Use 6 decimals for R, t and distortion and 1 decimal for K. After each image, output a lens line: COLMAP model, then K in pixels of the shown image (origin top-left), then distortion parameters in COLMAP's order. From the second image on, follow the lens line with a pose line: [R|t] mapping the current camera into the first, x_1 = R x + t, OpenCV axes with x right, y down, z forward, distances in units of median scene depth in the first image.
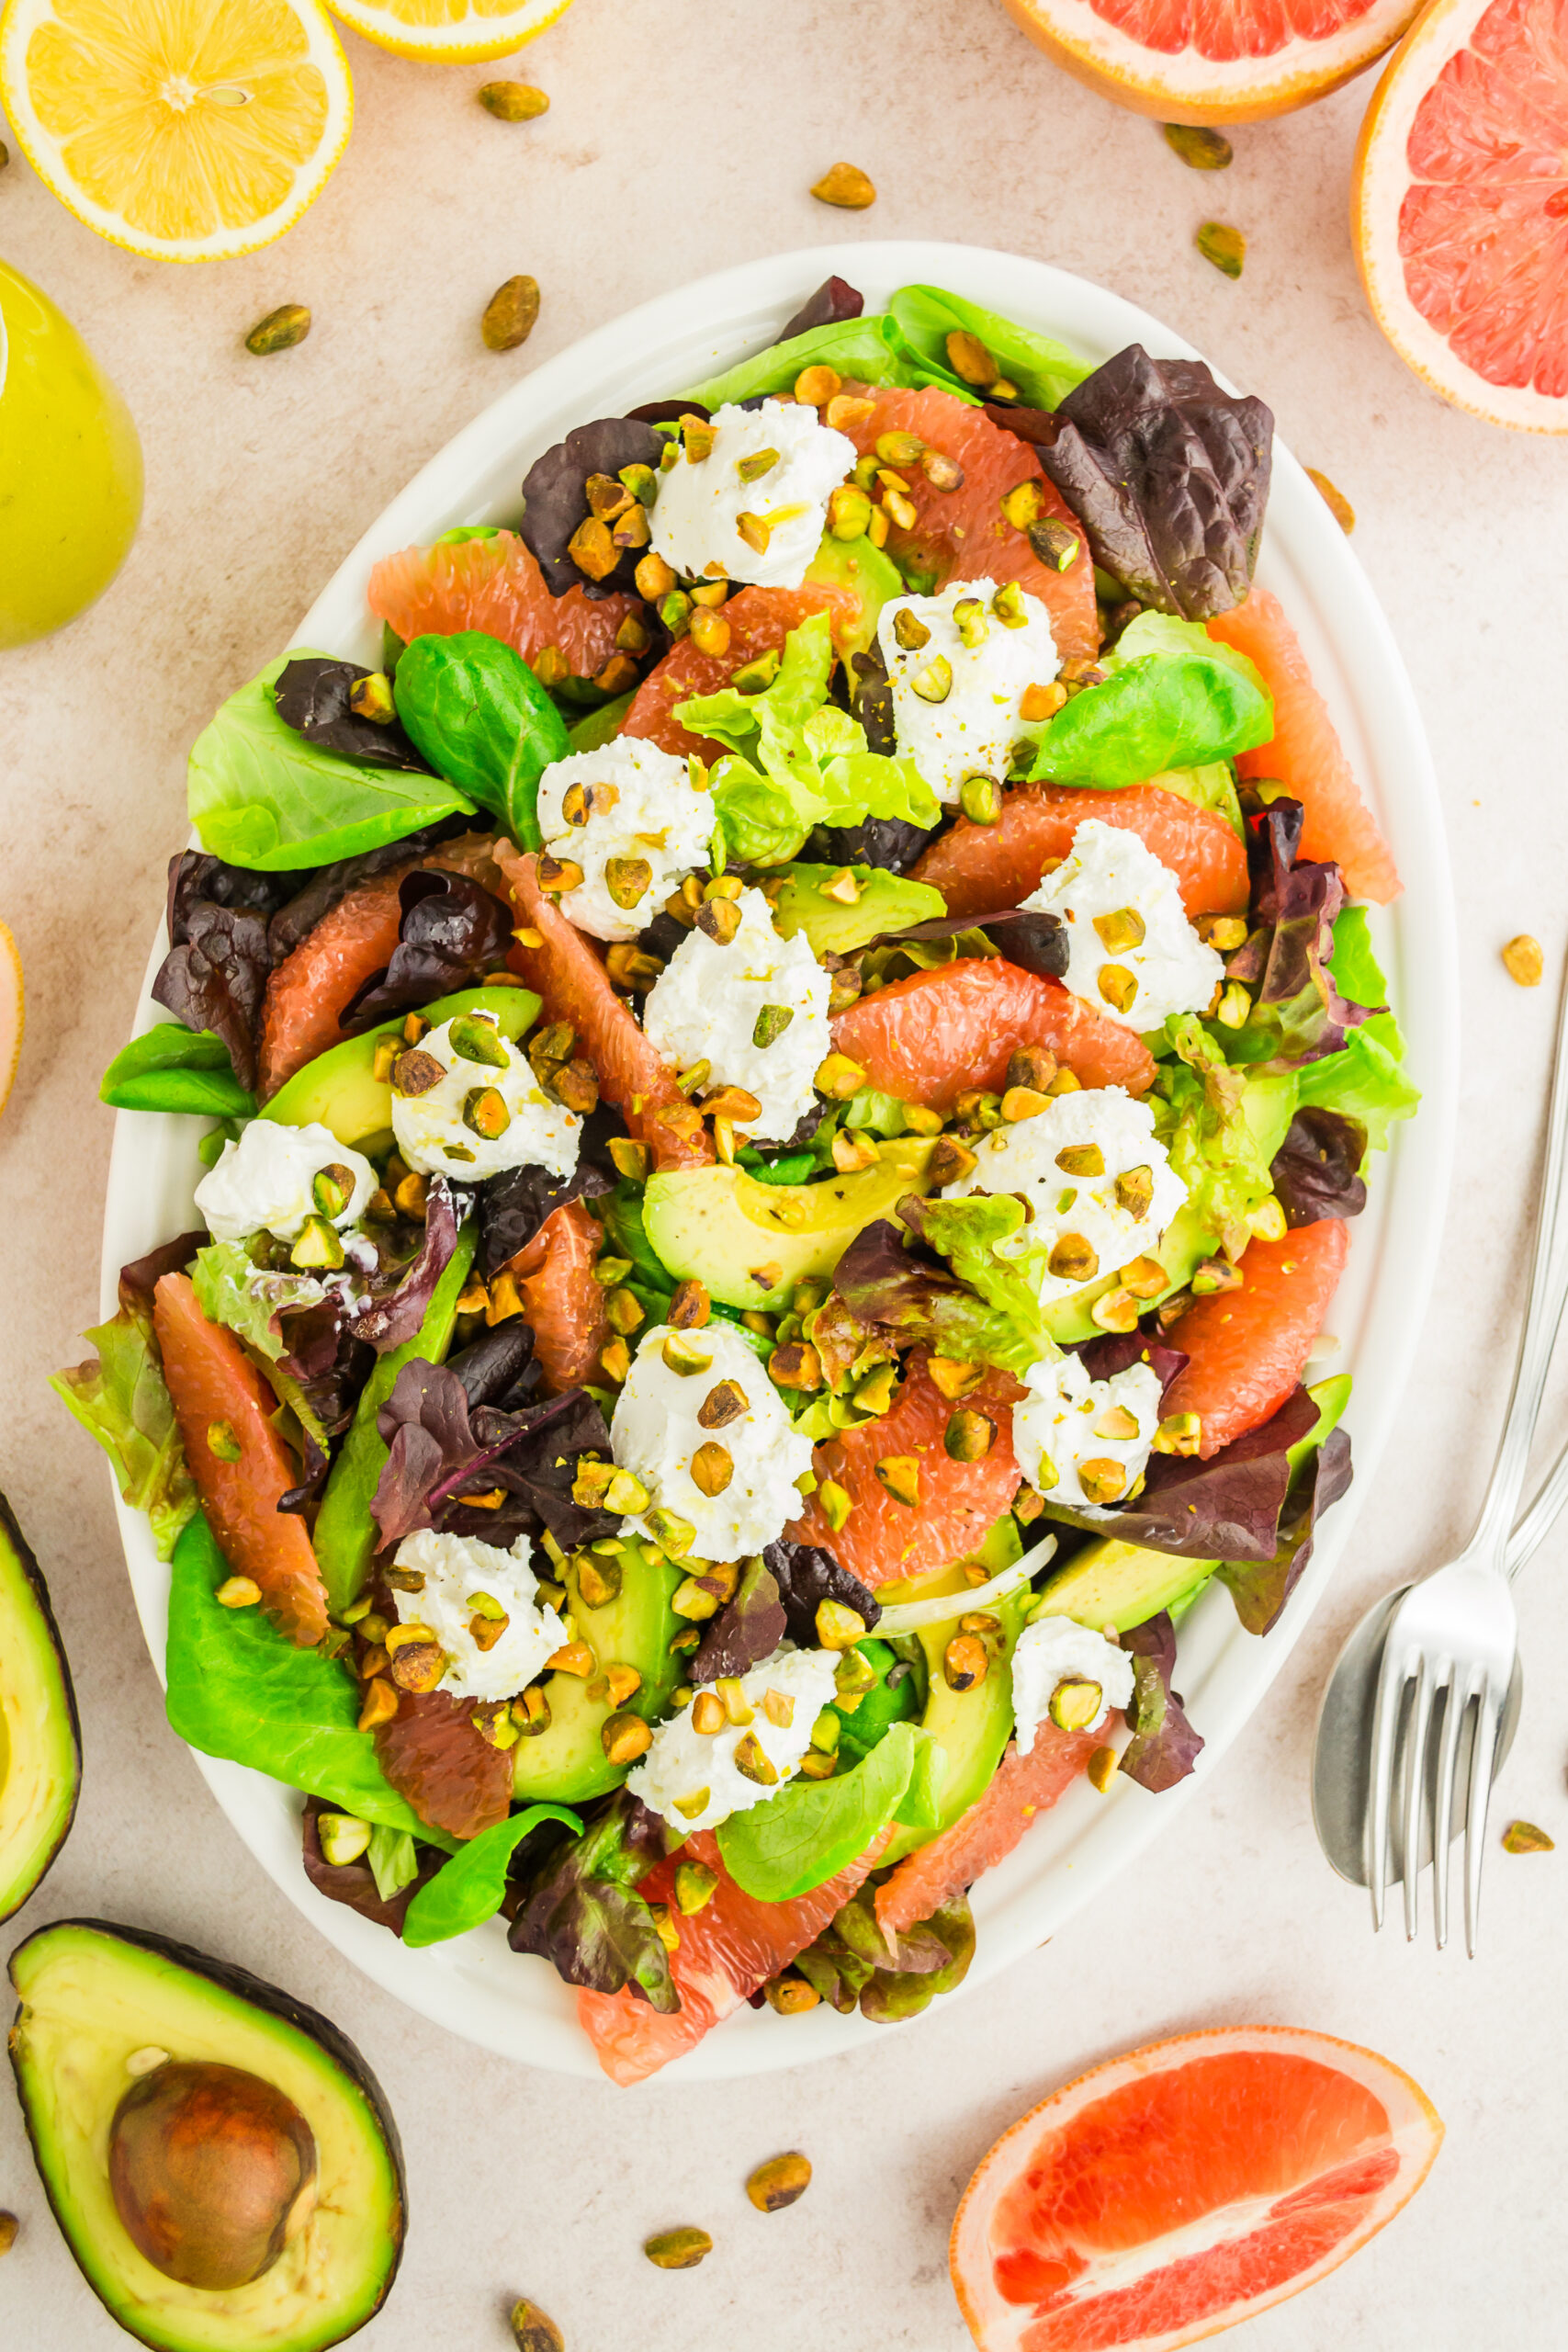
lens RADIAL K [[2403.6, 0, 799.4], [0, 2403.6, 1149.2], [0, 0, 1]] dist [0.017183, -0.024300]
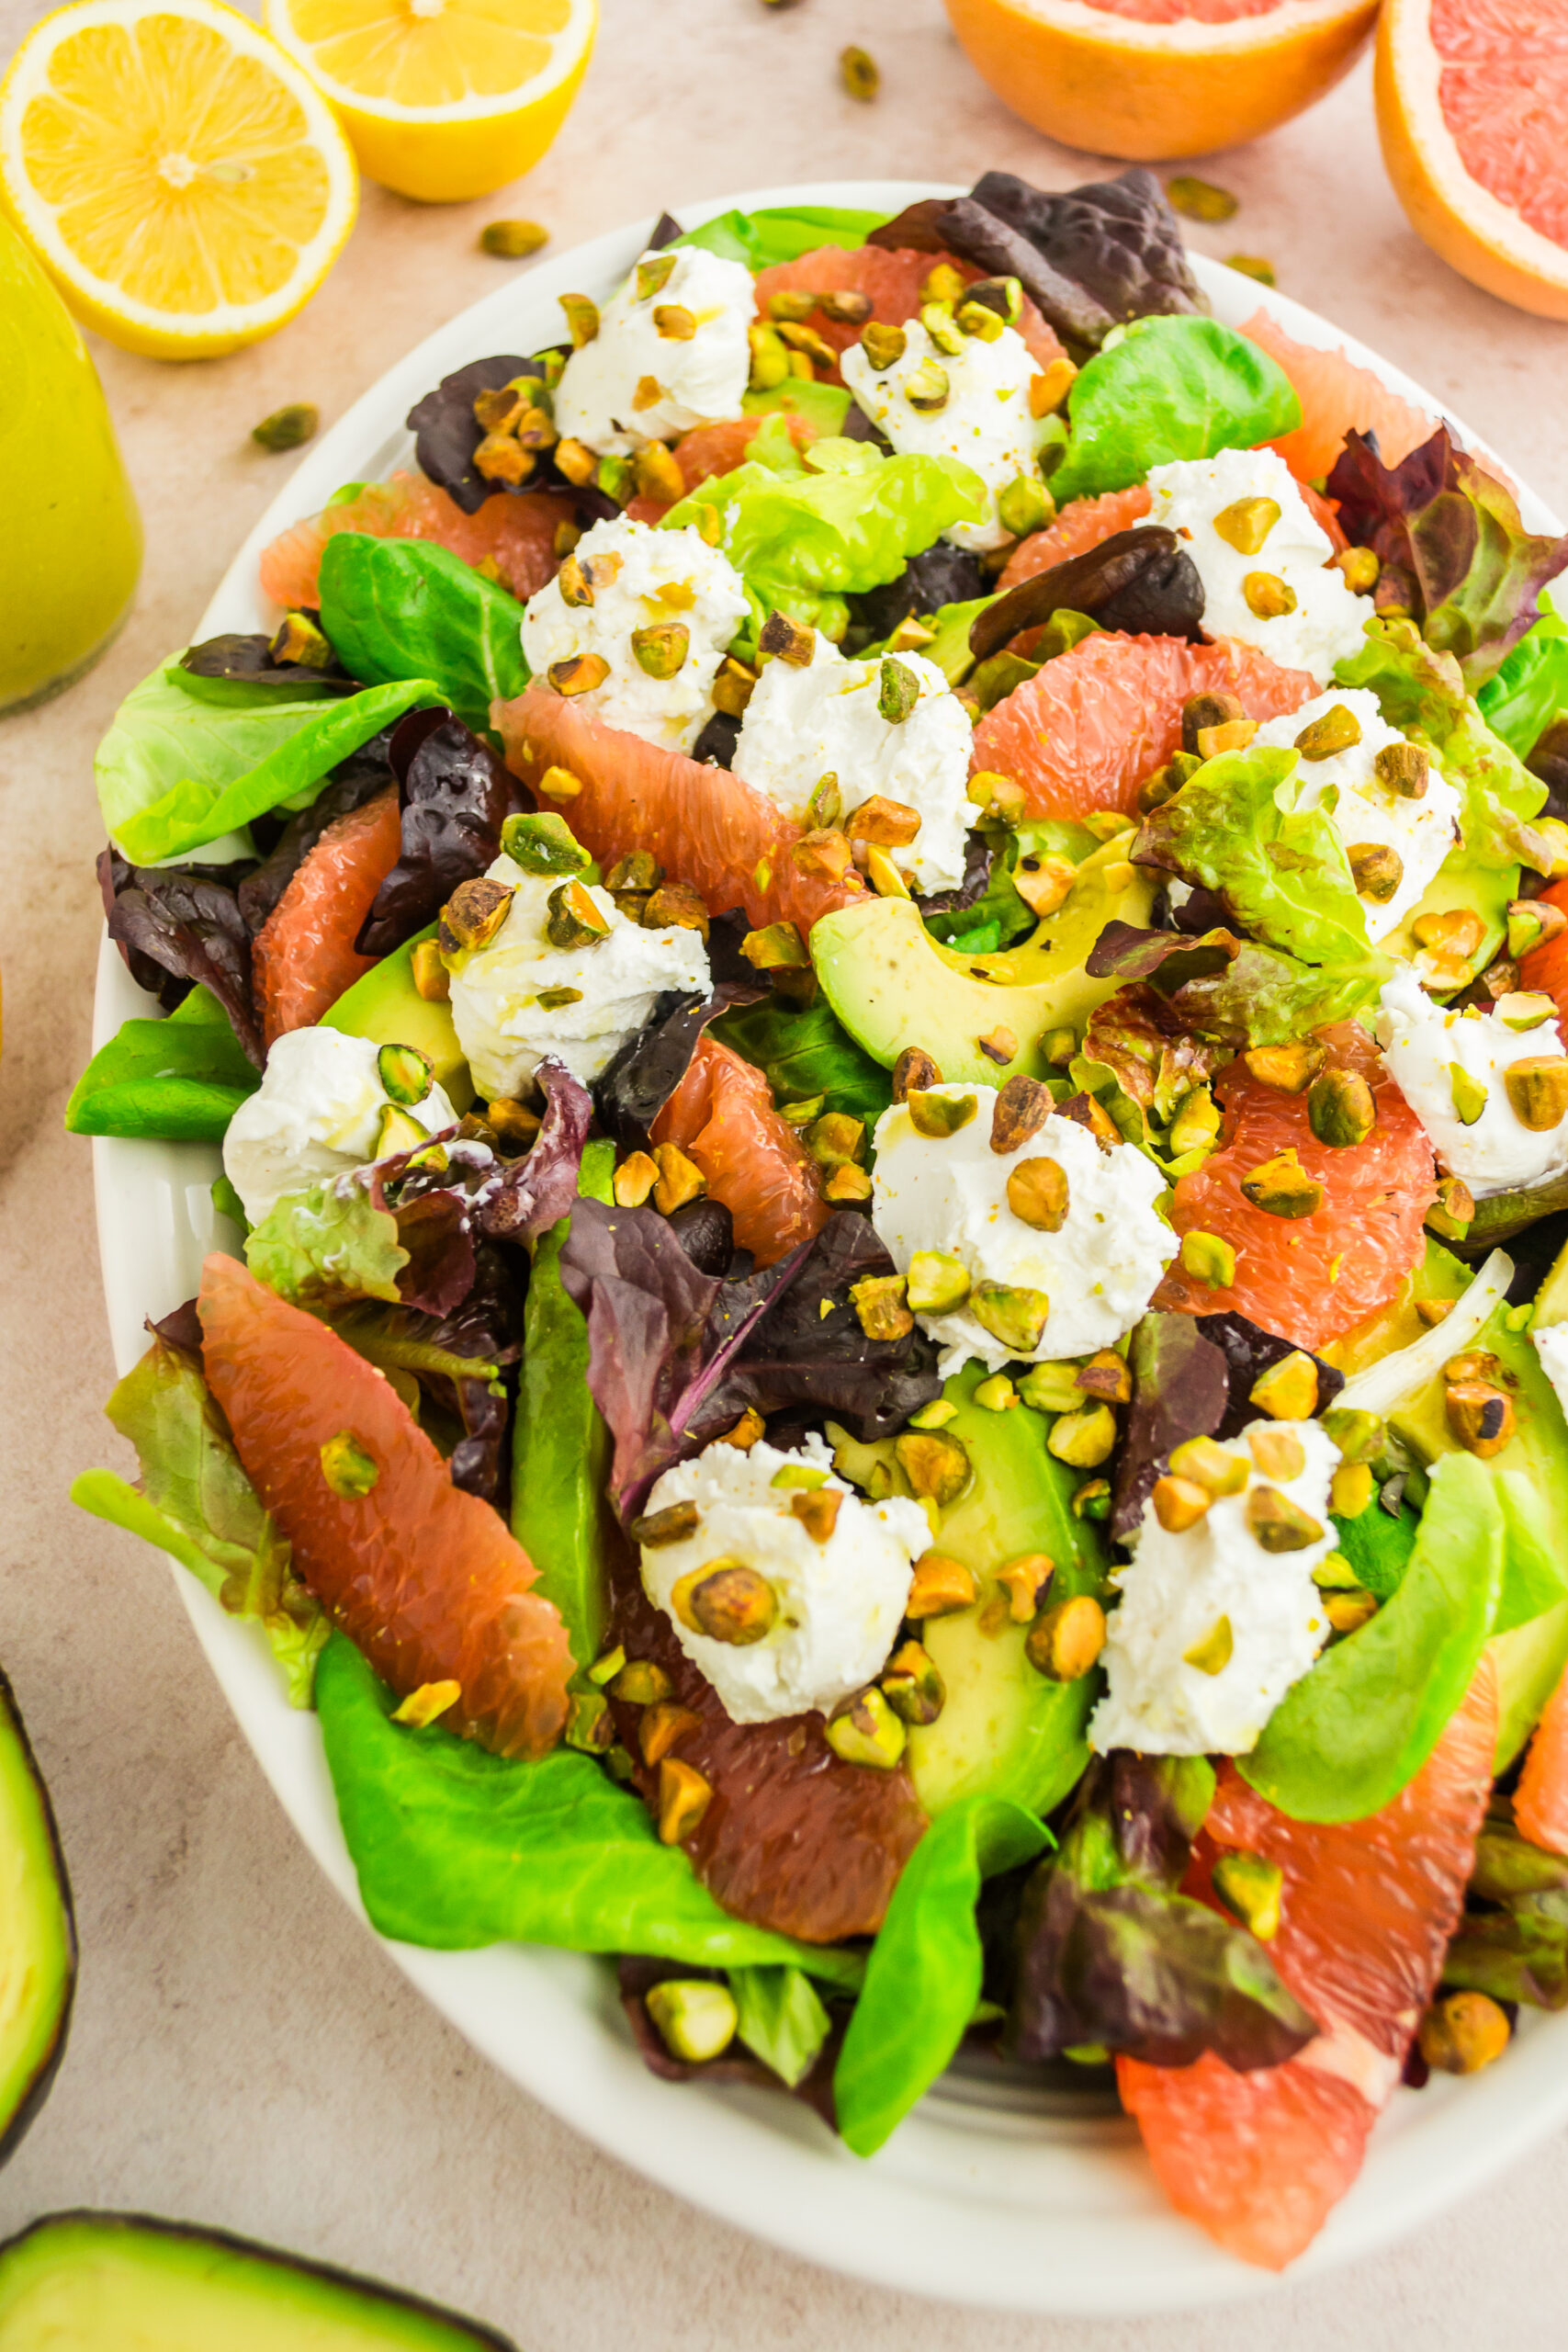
lens RADIAL K [[2384.3, 0, 801.2], [0, 2384.3, 1144.8], [0, 0, 1]] dist [0.010575, -0.010251]
pose [[0.942490, -0.297489, 0.152355, -0.193196], [0.334155, 0.828810, -0.448791, 0.389629], [0.007237, 0.473892, 0.880553, 0.362957]]
